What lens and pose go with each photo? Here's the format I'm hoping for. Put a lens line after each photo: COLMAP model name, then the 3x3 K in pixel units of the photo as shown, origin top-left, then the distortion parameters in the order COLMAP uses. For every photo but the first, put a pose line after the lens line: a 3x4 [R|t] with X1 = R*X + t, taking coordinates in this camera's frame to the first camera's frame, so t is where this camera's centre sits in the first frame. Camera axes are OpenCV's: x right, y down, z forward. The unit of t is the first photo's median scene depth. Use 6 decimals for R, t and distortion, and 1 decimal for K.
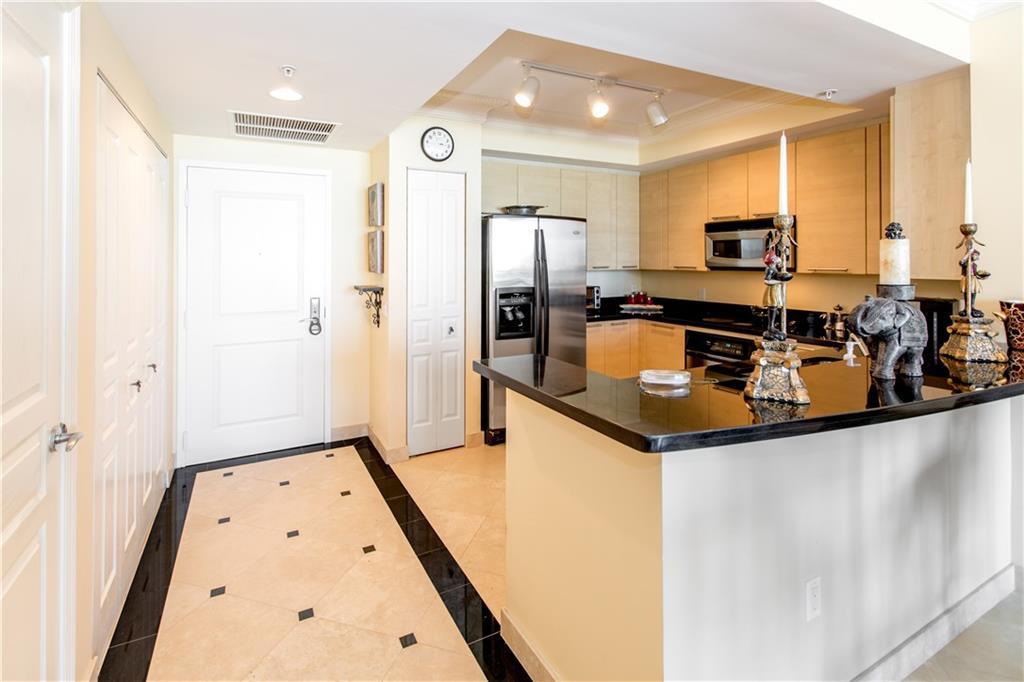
lens RADIAL K [[496.4, 0, 516.1], [0, 496.4, 252.7], [0, 0, 1]] dist [0.000984, 0.000041]
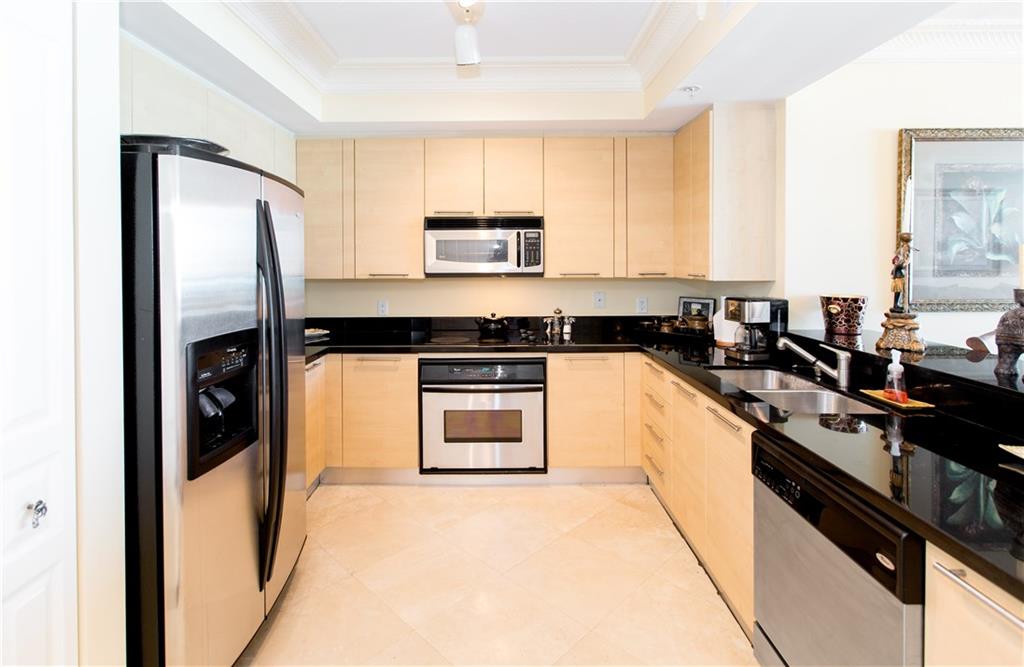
lens RADIAL K [[465.7, 0, 511.4], [0, 465.7, 265.7], [0, 0, 1]] dist [0.001778, 0.000067]
pose [[0.482345, -0.005821, 0.875962, -0.226840], [-0.009777, 0.999880, 0.012028, 0.007159], [-0.875927, -0.014366, 0.482230, 0.609136]]
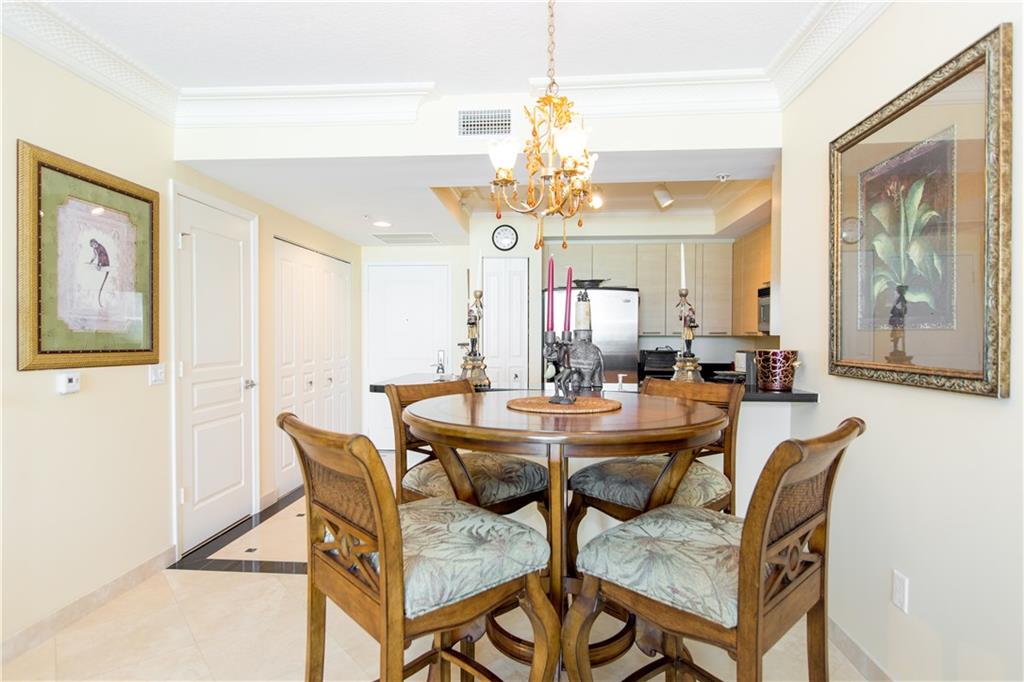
lens RADIAL K [[555.7, 0, 512.0], [0, 555.7, 341.0], [0, 0, 1]] dist [-0.000663, -0.000168]
pose [[0.844984, 0.014802, -0.534587, 0.635960], [-0.001492, 0.999678, 0.025320, 0.021978], [0.534790, -0.020597, 0.844734, -0.258076]]
